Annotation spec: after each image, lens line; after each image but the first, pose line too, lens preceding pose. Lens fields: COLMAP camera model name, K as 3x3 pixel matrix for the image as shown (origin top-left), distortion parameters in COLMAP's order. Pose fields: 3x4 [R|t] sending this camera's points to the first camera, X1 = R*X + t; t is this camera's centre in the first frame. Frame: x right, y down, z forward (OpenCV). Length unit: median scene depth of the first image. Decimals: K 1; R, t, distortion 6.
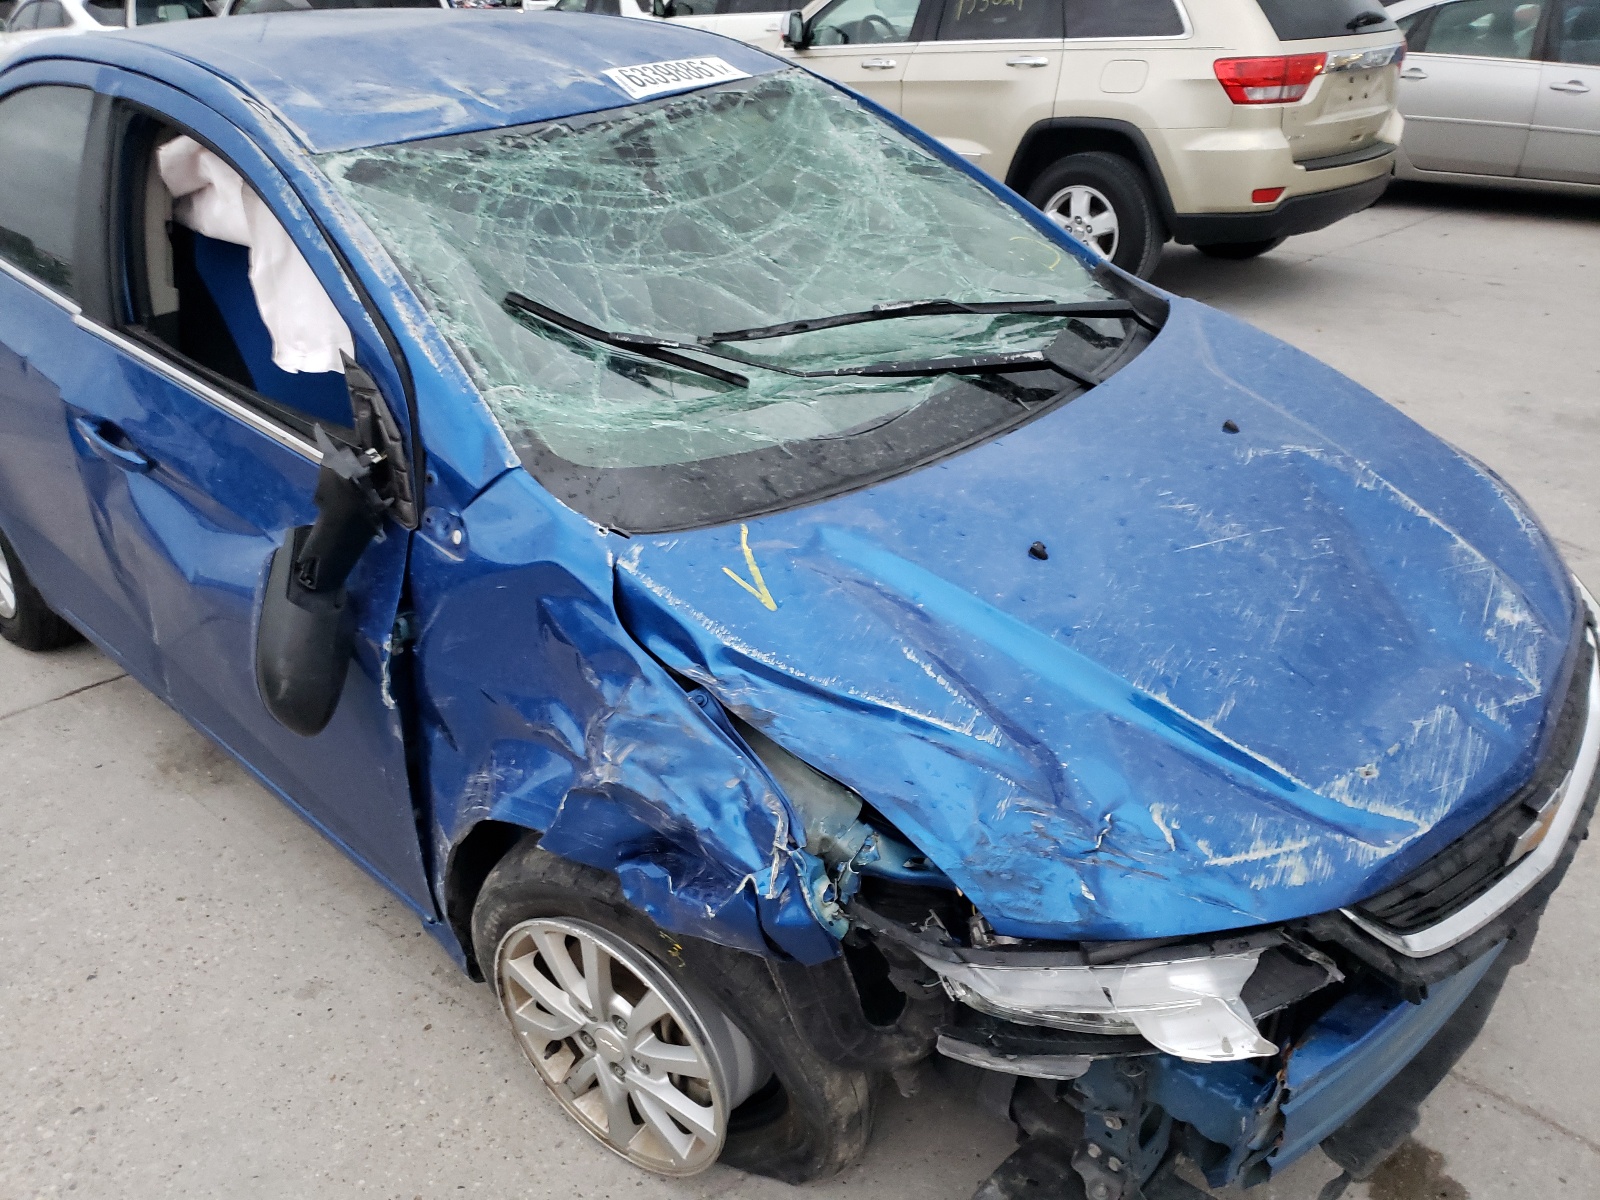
lens RADIAL K [[1213.5, 0, 800.0], [0, 1213.5, 600.0], [0, 0, 1]] dist [0.026475, -0.005222]
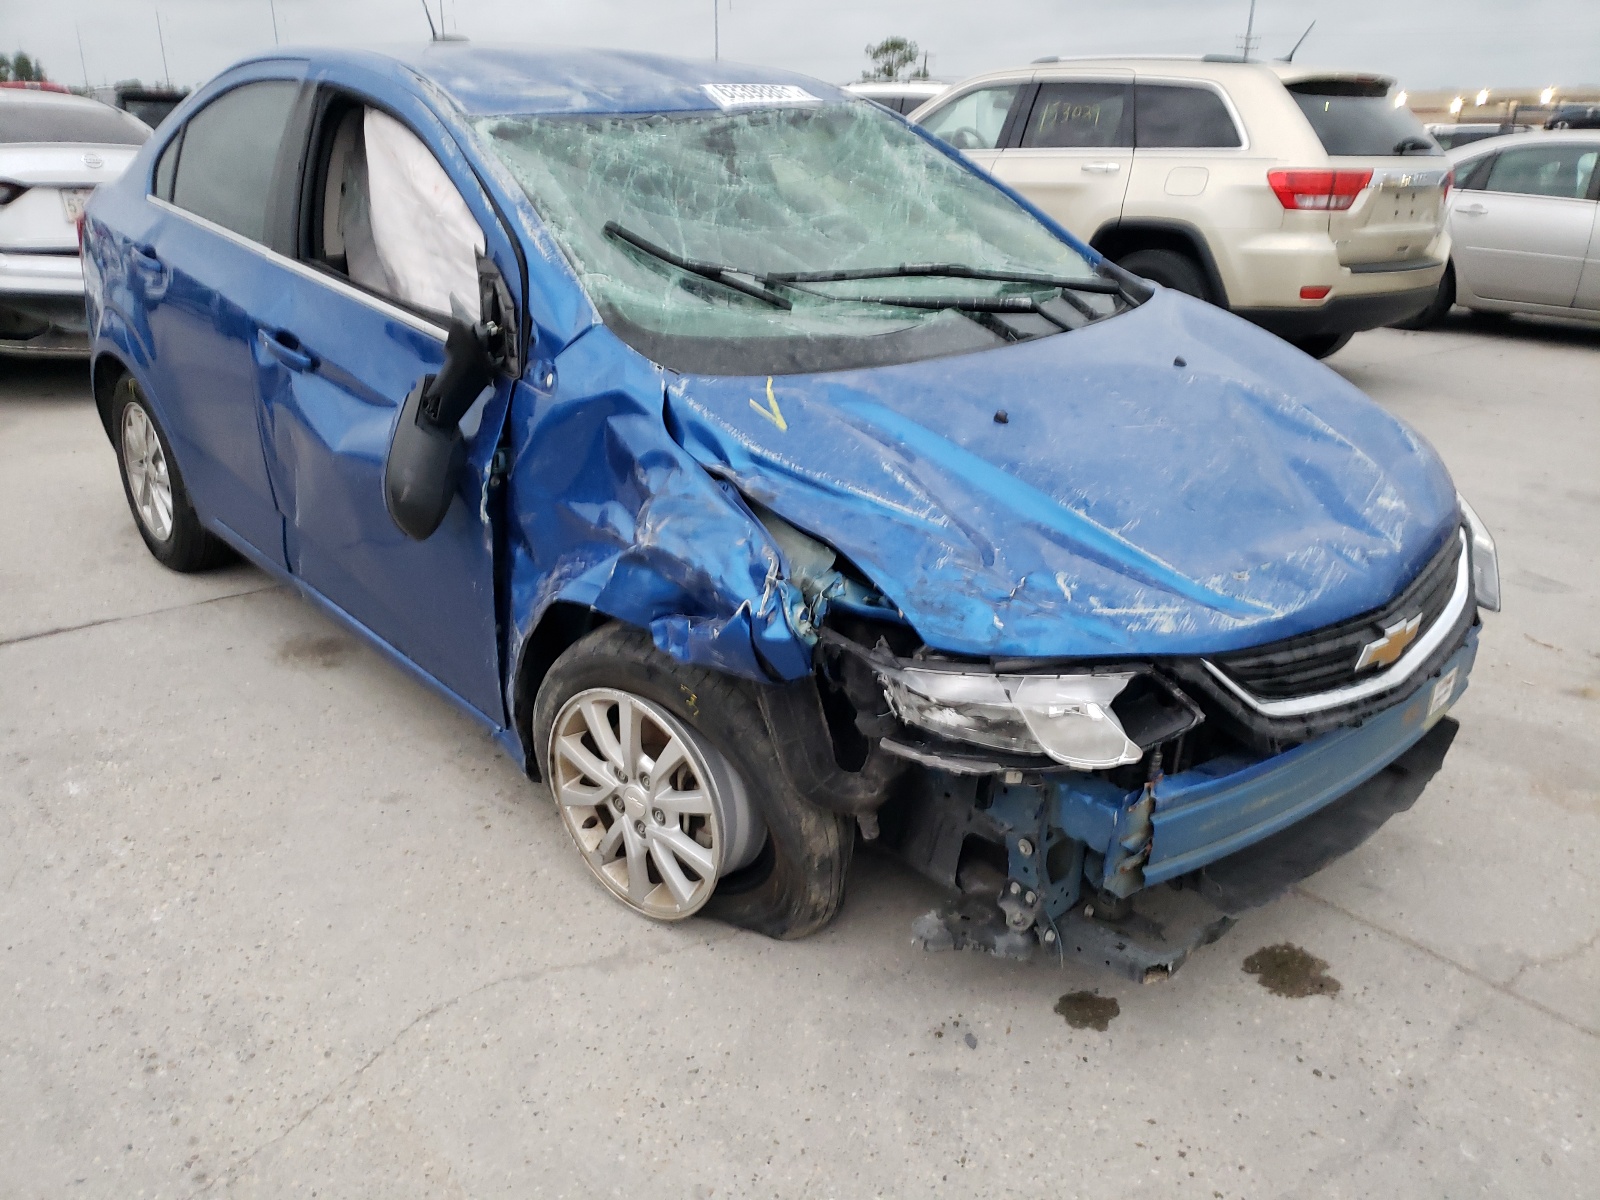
lens RADIAL K [[1212.8, 0, 832.3], [0, 1212.8, 602.2], [0, 0, 1]] dist [0.079970, -0.140941]
pose [[0.996722, 0.064666, -0.048613, 0.087465], [-0.069341, 0.992407, -0.101591, 0.269449], [0.041674, 0.104629, 0.993638, -0.230019]]
